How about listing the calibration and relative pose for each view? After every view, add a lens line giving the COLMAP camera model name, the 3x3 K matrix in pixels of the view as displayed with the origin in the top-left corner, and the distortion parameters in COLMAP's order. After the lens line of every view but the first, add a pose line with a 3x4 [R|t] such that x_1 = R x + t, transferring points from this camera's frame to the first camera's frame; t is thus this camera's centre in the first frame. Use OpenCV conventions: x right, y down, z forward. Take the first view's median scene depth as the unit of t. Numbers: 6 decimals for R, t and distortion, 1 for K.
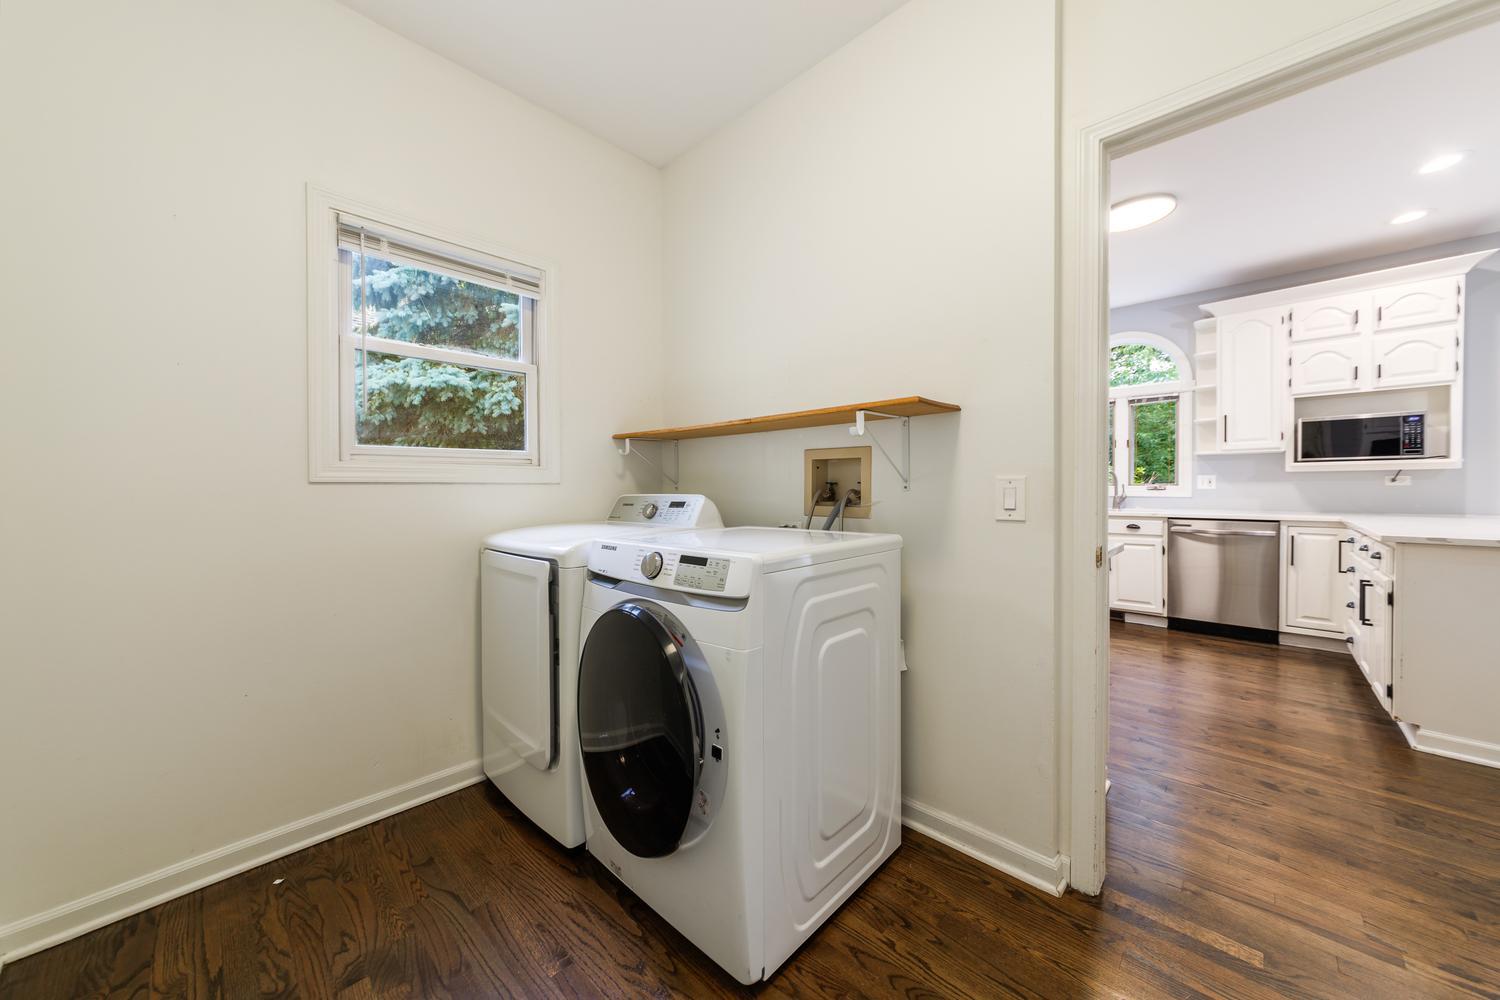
lens RADIAL K [[532.1, 0, 789.5], [0, 532.1, 493.6], [0, 0, 1]] dist [-0.002741, 0.000712]
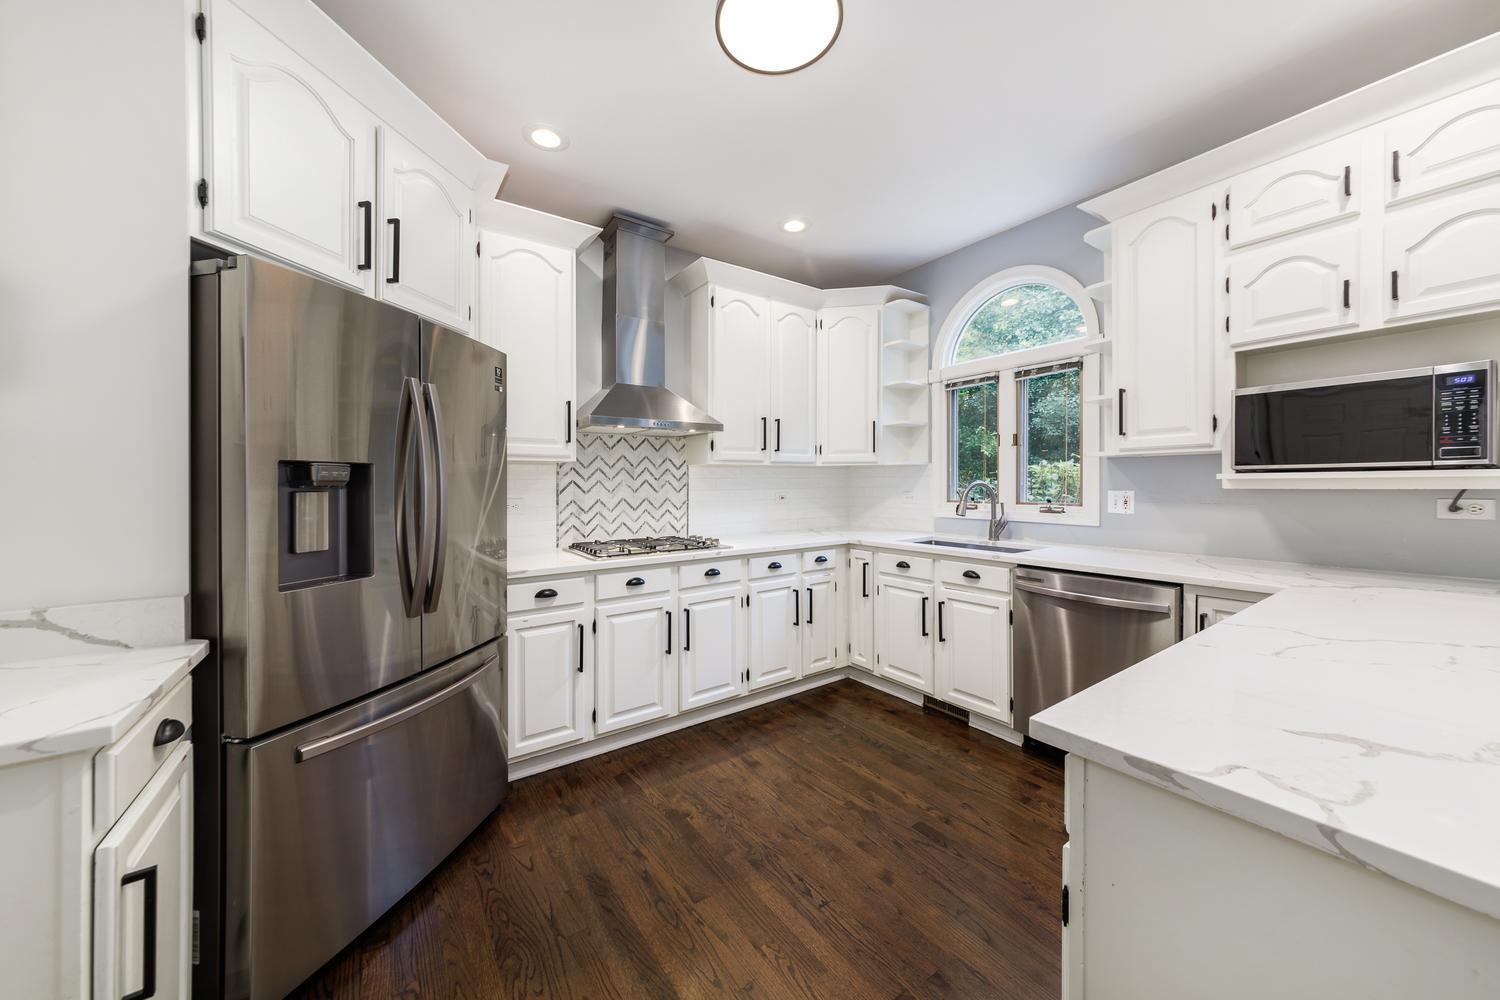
lens RADIAL K [[532.1, 0, 791.1], [0, 532.1, 485.2], [0, 0, 1]] dist [-0.002741, 0.000712]
pose [[0.978823, 0.000732, -0.204707, 0.623281], [-0.002422, 0.999965, -0.008009, -0.040417], [0.204694, 0.008336, 0.978790, 0.385798]]
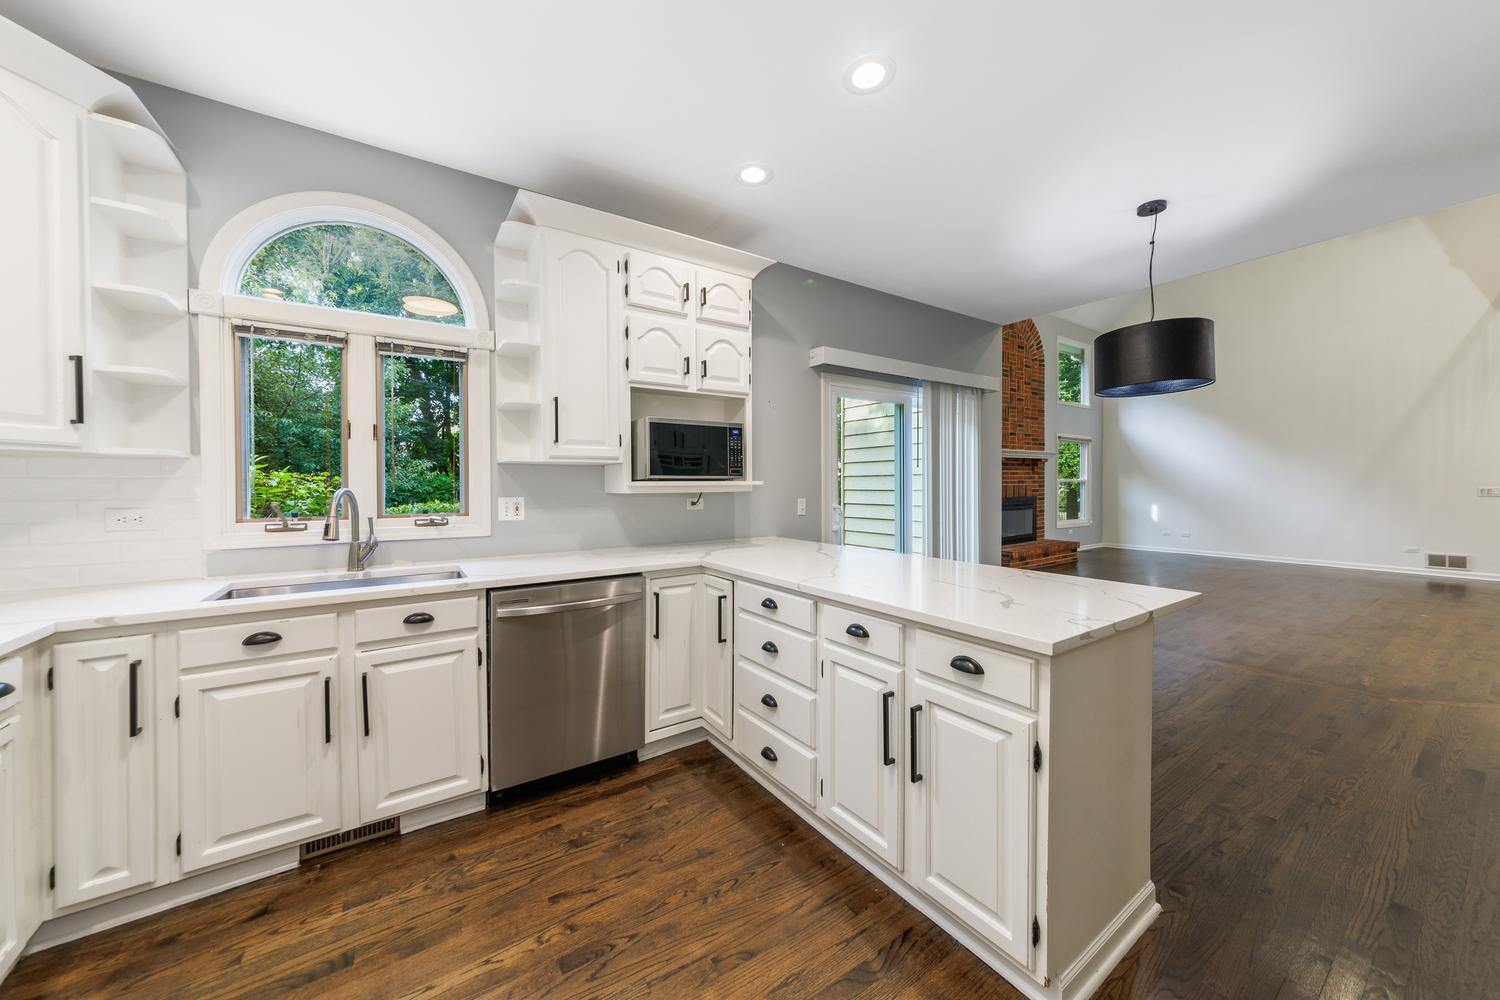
lens RADIAL K [[532.1, 0, 719.1], [0, 532.1, 494.8], [0, 0, 1]] dist [-0.002741, 0.000712]
pose [[0.287144, -0.012127, 0.957811, 0.325158], [0.016275, 0.999837, 0.007780, -0.043979], [-0.957749, 0.013354, 0.287295, 0.697491]]
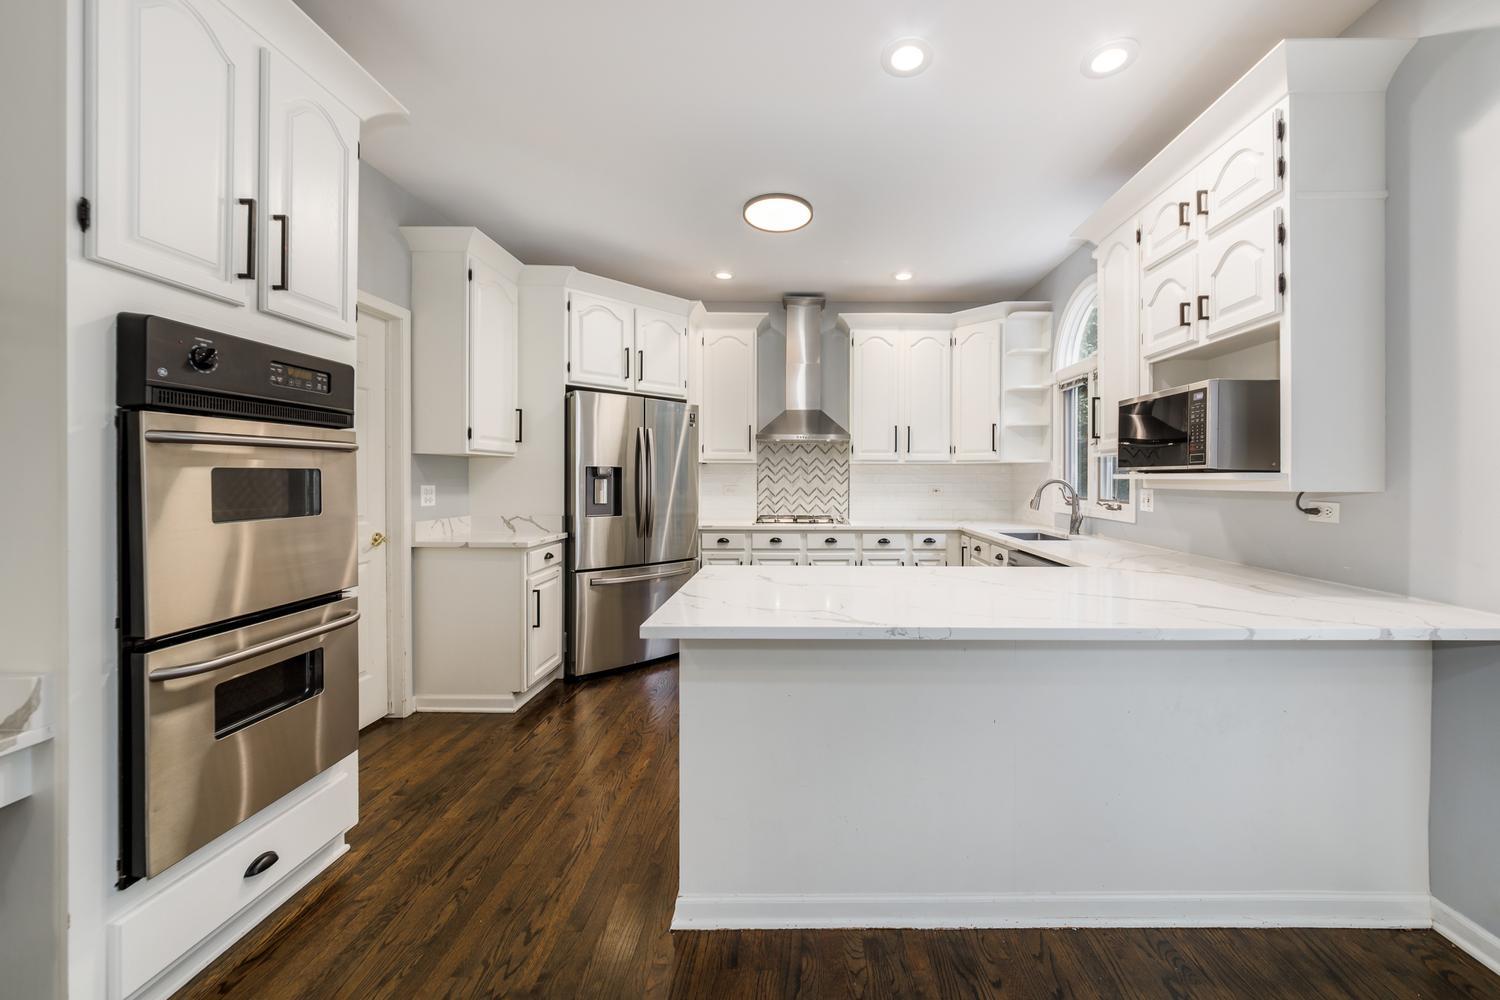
lens RADIAL K [[604.0, 0, 795.7], [0, 604.0, 475.1], [0, 0, 1]] dist [-0.006736, -0.000719]
pose [[0.644808, 0.007288, -0.764310, 1.212790], [-0.017655, 0.999830, -0.005361, -0.045897], [0.764141, 0.016951, 0.644827, 0.271471]]
